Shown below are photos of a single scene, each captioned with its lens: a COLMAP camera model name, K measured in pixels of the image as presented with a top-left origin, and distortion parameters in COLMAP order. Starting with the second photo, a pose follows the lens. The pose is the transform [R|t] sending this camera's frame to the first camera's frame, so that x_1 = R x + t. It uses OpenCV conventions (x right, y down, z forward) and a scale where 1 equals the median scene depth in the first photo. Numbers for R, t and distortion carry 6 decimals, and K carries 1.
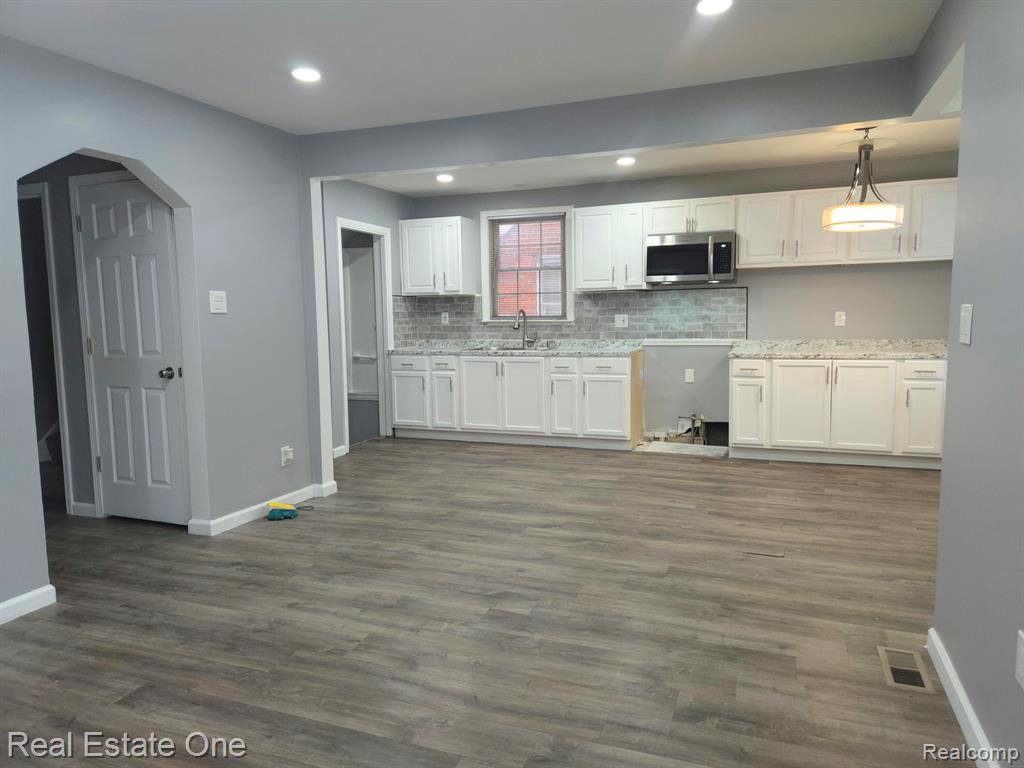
lens RADIAL K [[699.6, 0, 515.6], [0, 699.6, 384.3], [0, 0, 1]] dist [0.060317, -0.048152]
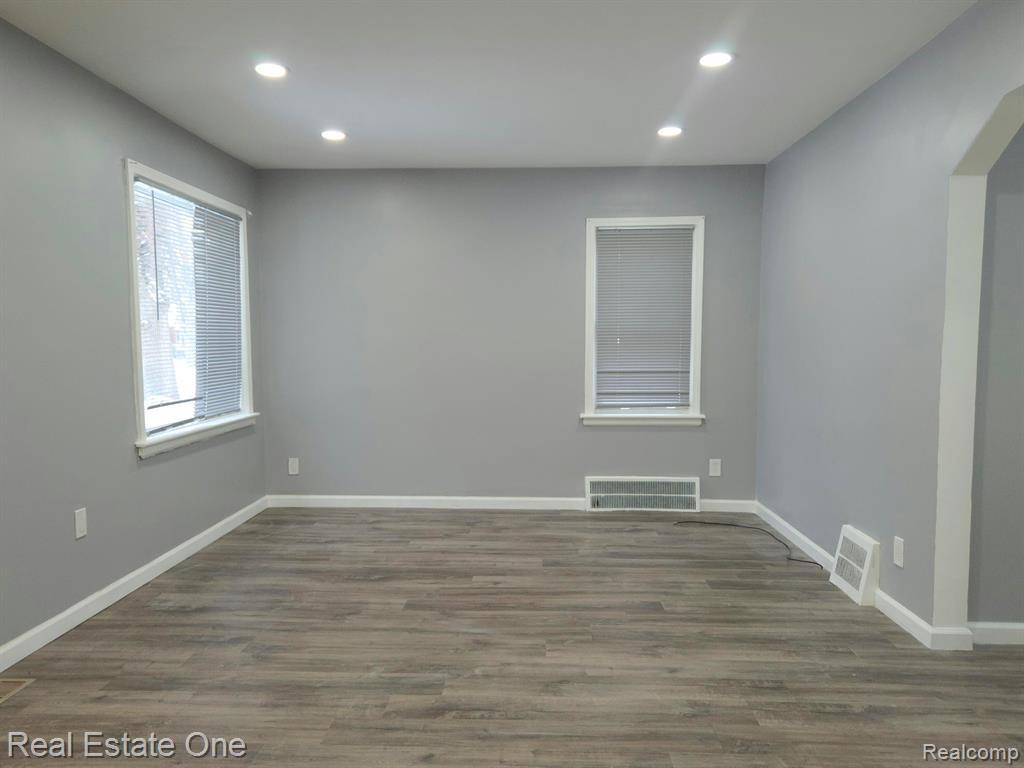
lens RADIAL K [[699.6, 0, 508.8], [0, 699.6, 385.9], [0, 0, 1]] dist [0.060317, -0.048152]
pose [[-0.938918, 0.041320, -0.341651, 0.161288], [-0.018281, 0.985376, 0.169413, -0.182942], [0.343655, 0.165310, -0.924432, 1.799640]]
